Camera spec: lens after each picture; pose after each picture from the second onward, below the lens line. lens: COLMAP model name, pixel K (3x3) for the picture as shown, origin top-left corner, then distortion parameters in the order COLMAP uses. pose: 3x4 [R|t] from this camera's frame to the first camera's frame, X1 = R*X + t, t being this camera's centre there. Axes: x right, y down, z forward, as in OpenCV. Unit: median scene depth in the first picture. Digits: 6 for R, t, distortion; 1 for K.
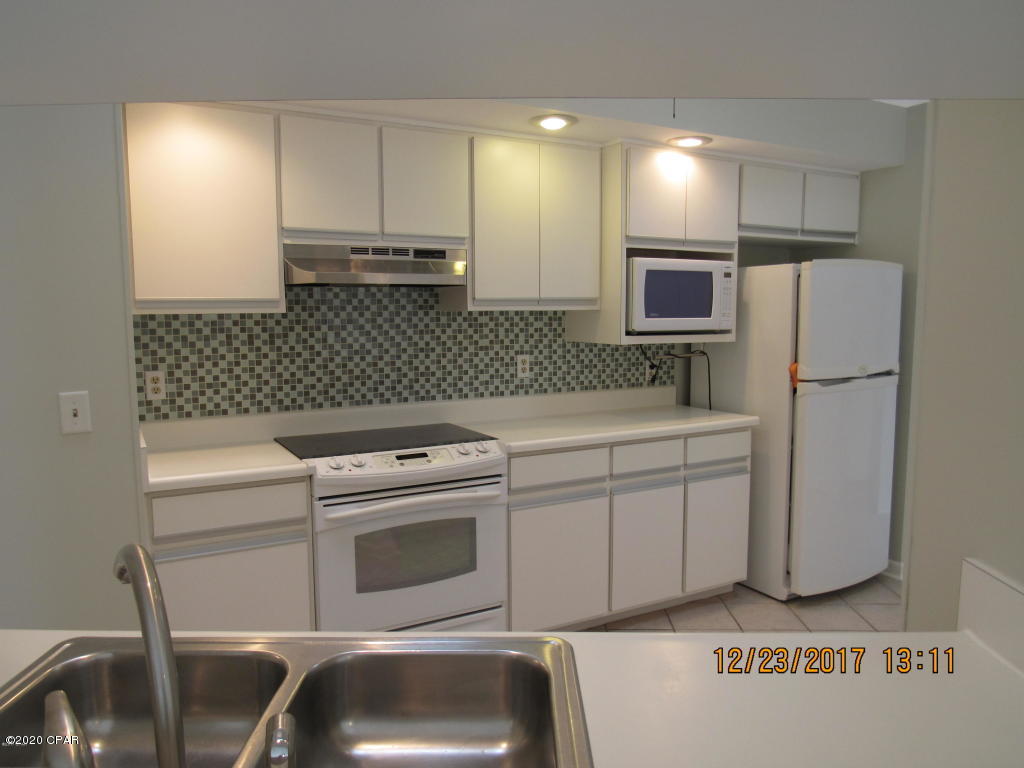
lens RADIAL K [[729.3, 0, 504.8], [0, 729.3, 391.7], [0, 0, 1]] dist [-0.027958, 0.003978]
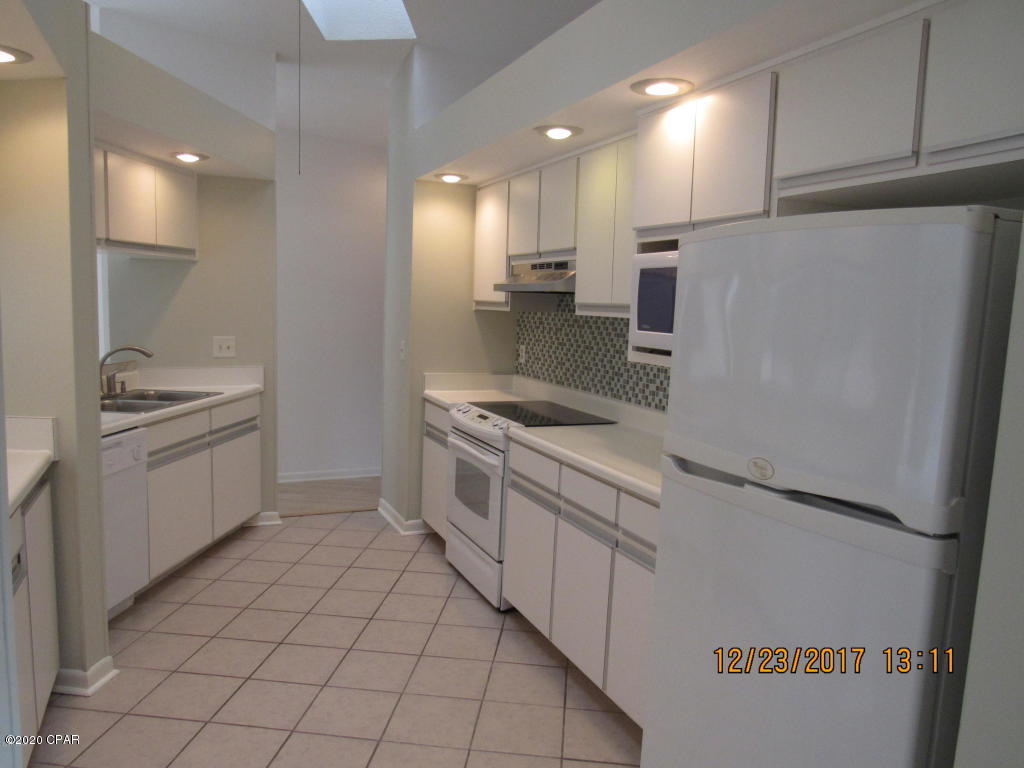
lens RADIAL K [[729.3, 0, 508.4], [0, 729.3, 384.8], [0, 0, 1]] dist [-0.027958, 0.003978]
pose [[-0.076956, 0.112798, -0.990633, 1.022746], [-0.152336, 0.980584, 0.123487, -0.122648], [0.985328, 0.160412, -0.058278, 0.940906]]
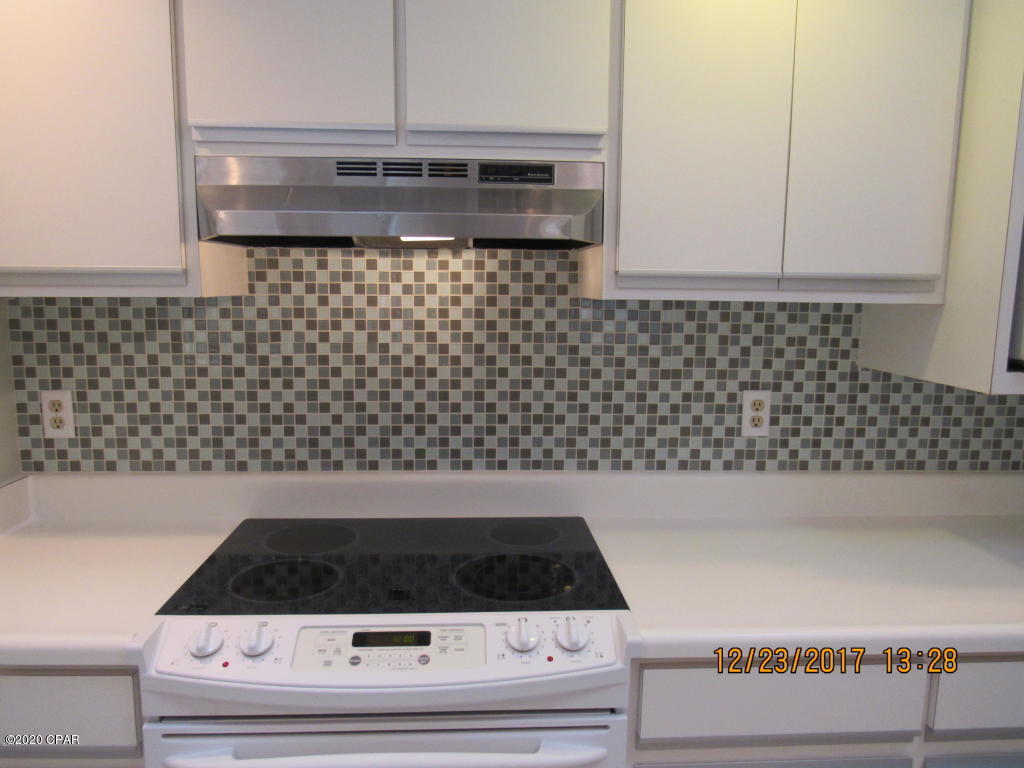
lens RADIAL K [[729.3, 0, 506.7], [0, 729.3, 390.9], [0, 0, 1]] dist [-0.027958, 0.003978]
pose [[0.904493, 0.076599, -0.419553, 0.086150], [-0.064163, 0.996982, 0.043696, -0.067553], [0.421634, -0.012603, 0.906679, 0.540168]]
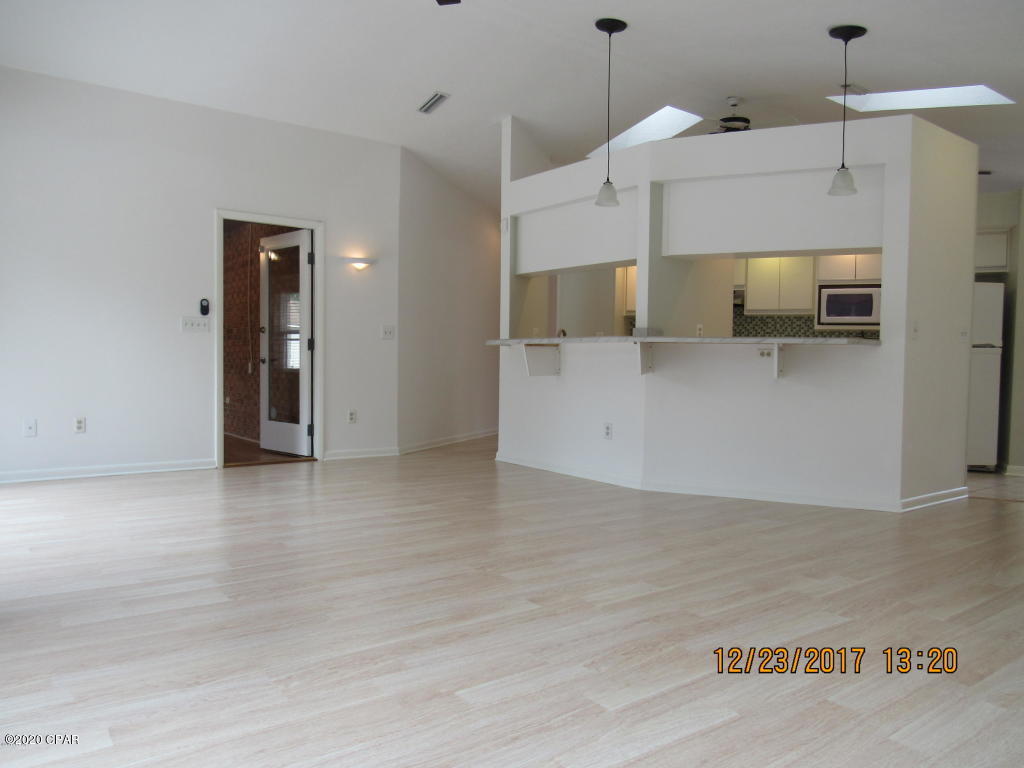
lens RADIAL K [[729.3, 0, 507.8], [0, 729.3, 382.5], [0, 0, 1]] dist [-0.027958, 0.003978]
pose [[0.617918, 0.040152, -0.785216, 1.334157], [-0.109178, 0.993402, -0.035119, 0.277938], [0.778625, 0.107429, 0.618225, -1.066584]]
